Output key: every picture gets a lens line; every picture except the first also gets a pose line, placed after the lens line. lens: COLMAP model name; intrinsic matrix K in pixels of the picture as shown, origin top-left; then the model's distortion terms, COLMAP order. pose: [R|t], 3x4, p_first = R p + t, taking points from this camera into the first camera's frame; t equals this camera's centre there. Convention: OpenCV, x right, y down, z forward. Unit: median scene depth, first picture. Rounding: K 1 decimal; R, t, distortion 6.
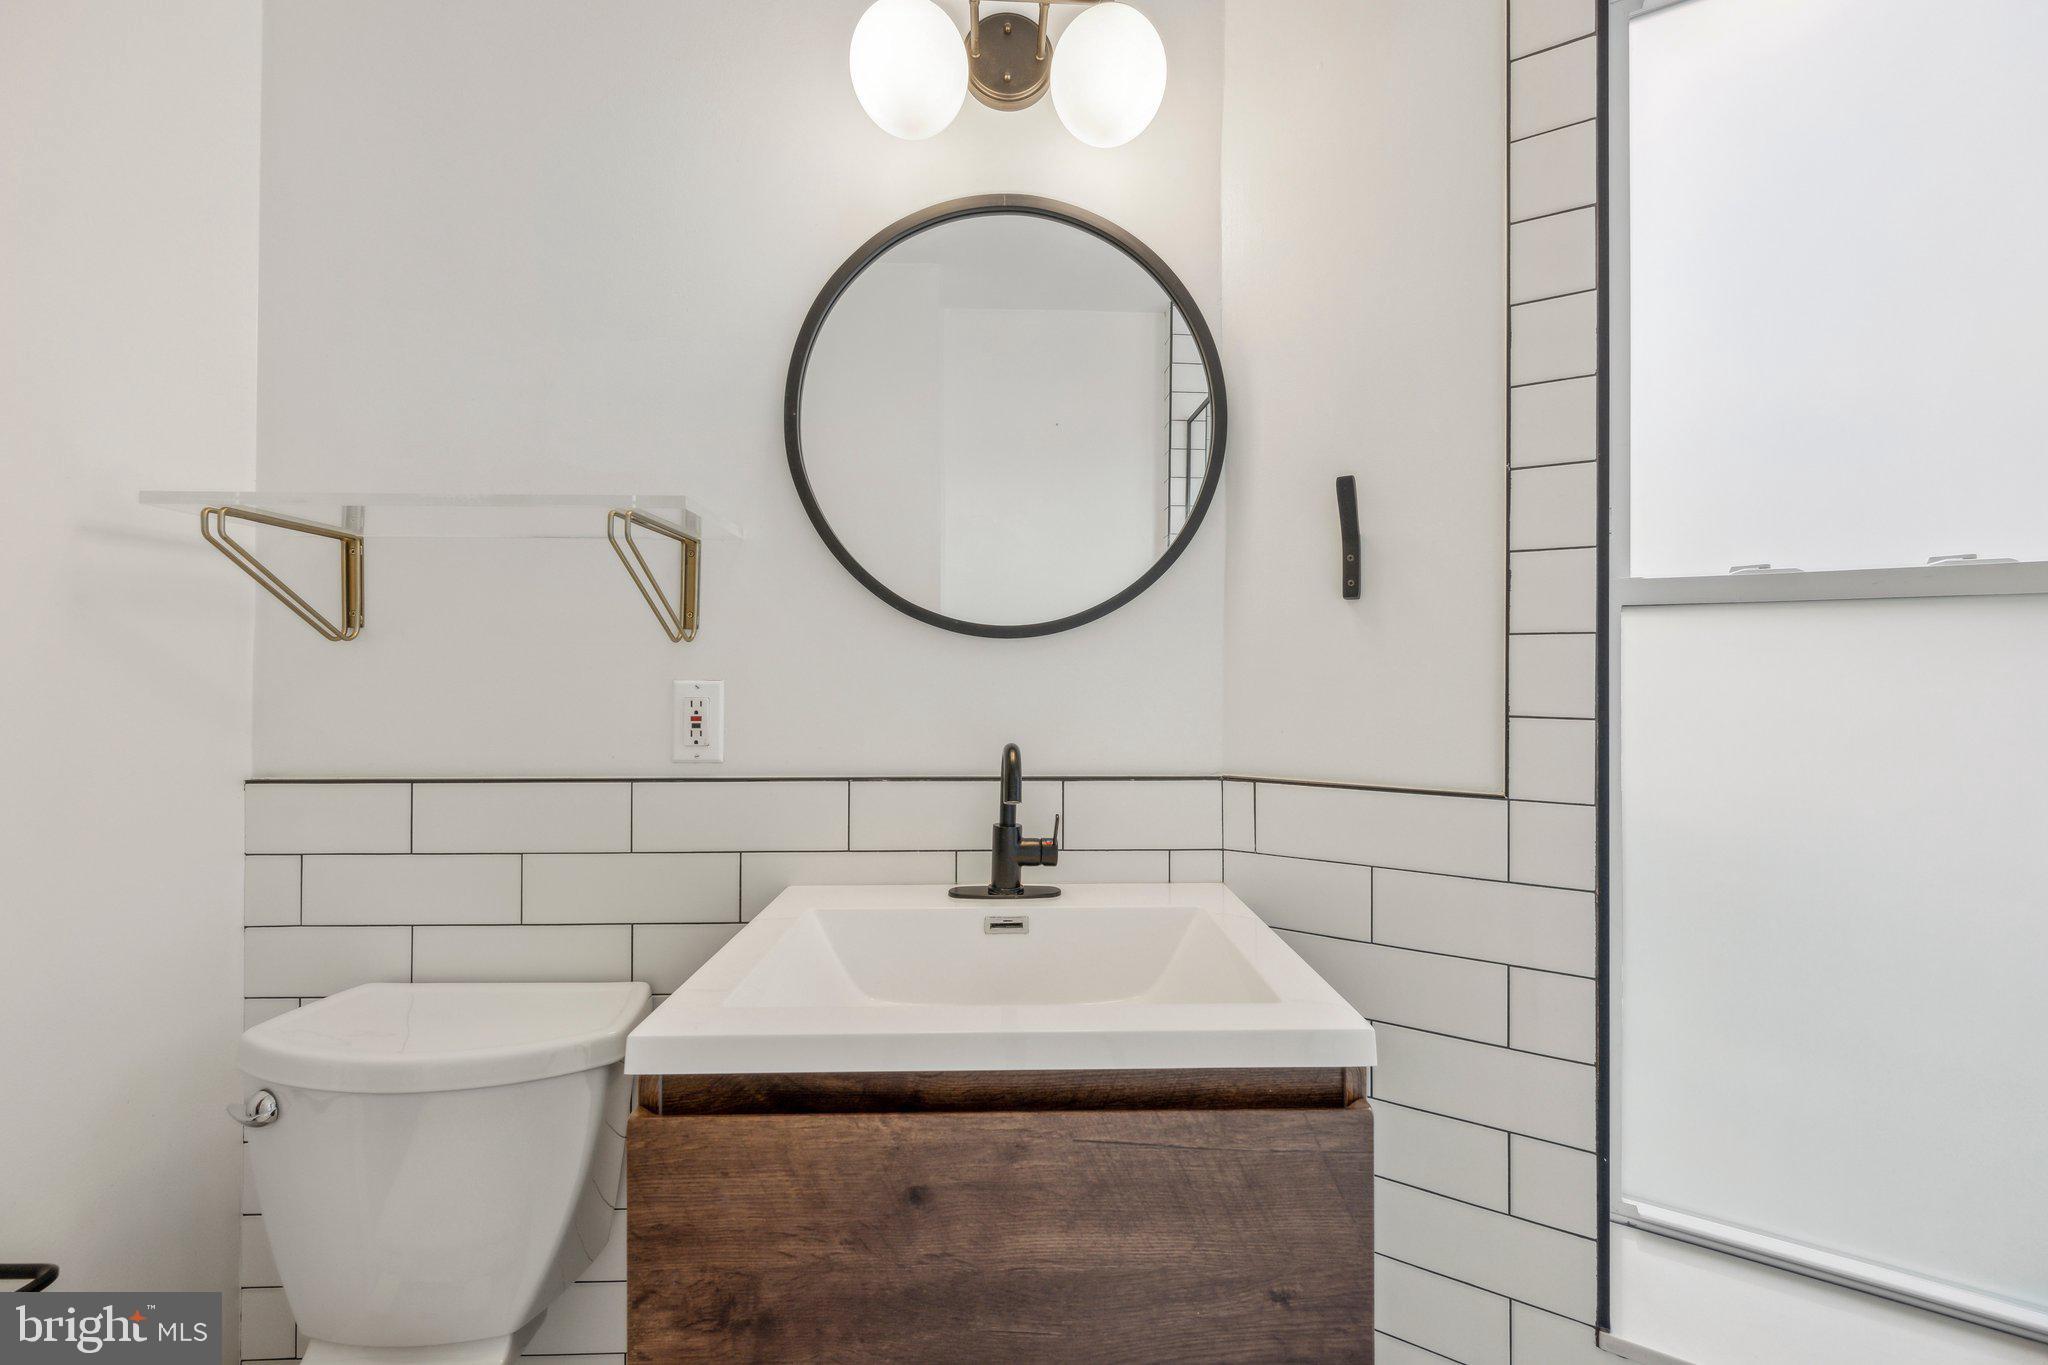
lens RADIAL K [[791.6, 0, 1030.7], [0, 791.6, 678.4], [0, 0, 1]] dist [-0.012991, 0.003652]
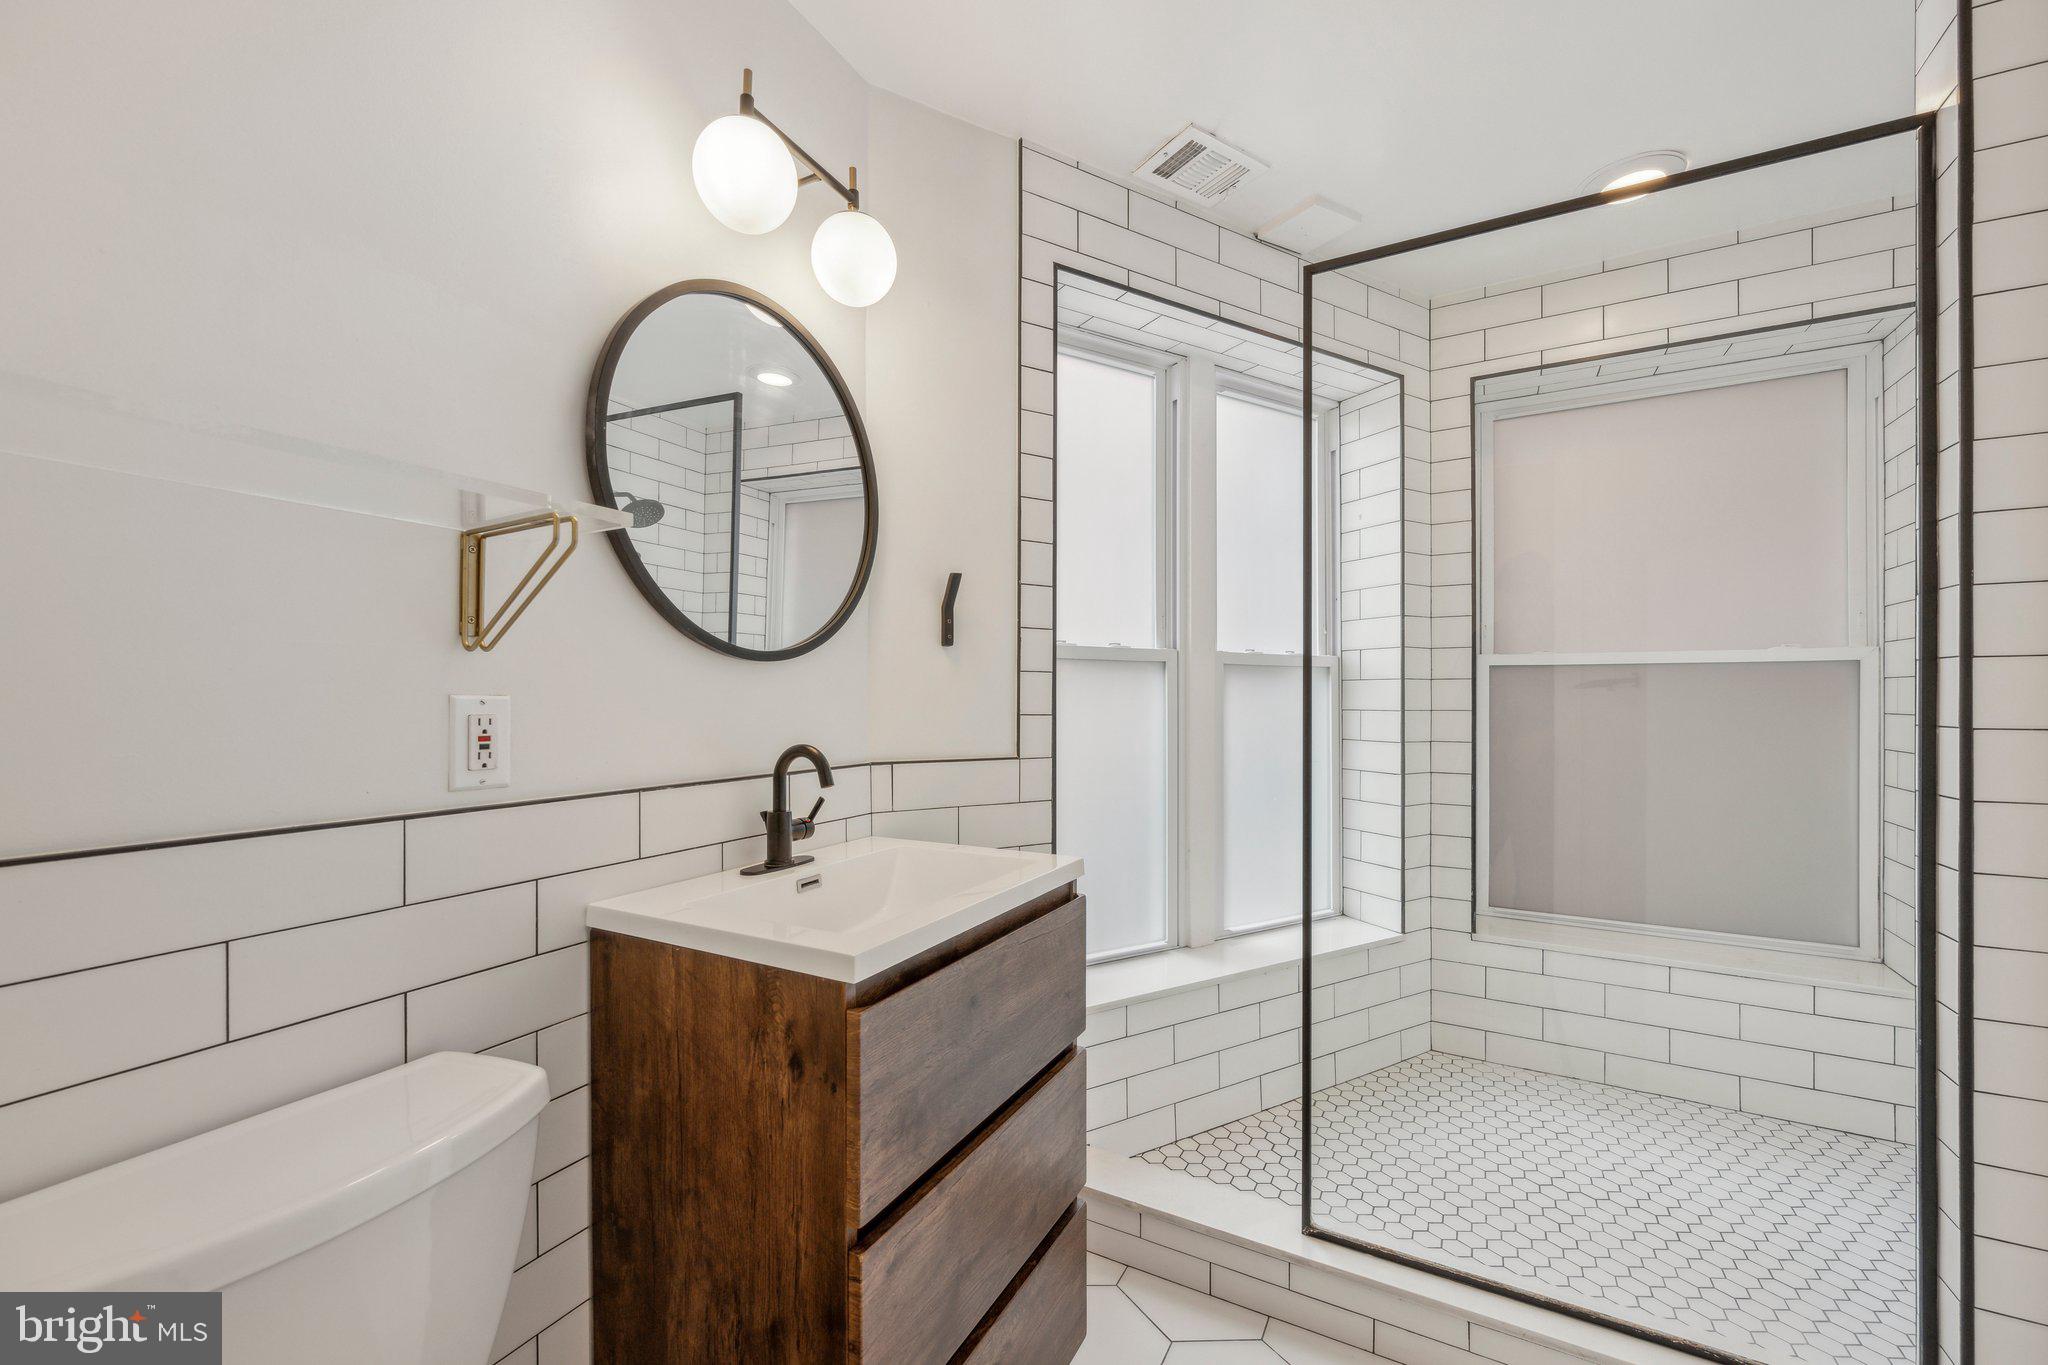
lens RADIAL K [[801.0, 0, 1023.3], [0, 801.0, 698.6], [0, 0, 1]] dist [0.000132, 0.000173]
pose [[0.497635, -0.002633, 0.867383, -0.931876], [-0.002398, 0.999987, 0.004411, 0.000726], [-0.867383, -0.004275, 0.497622, 0.033591]]
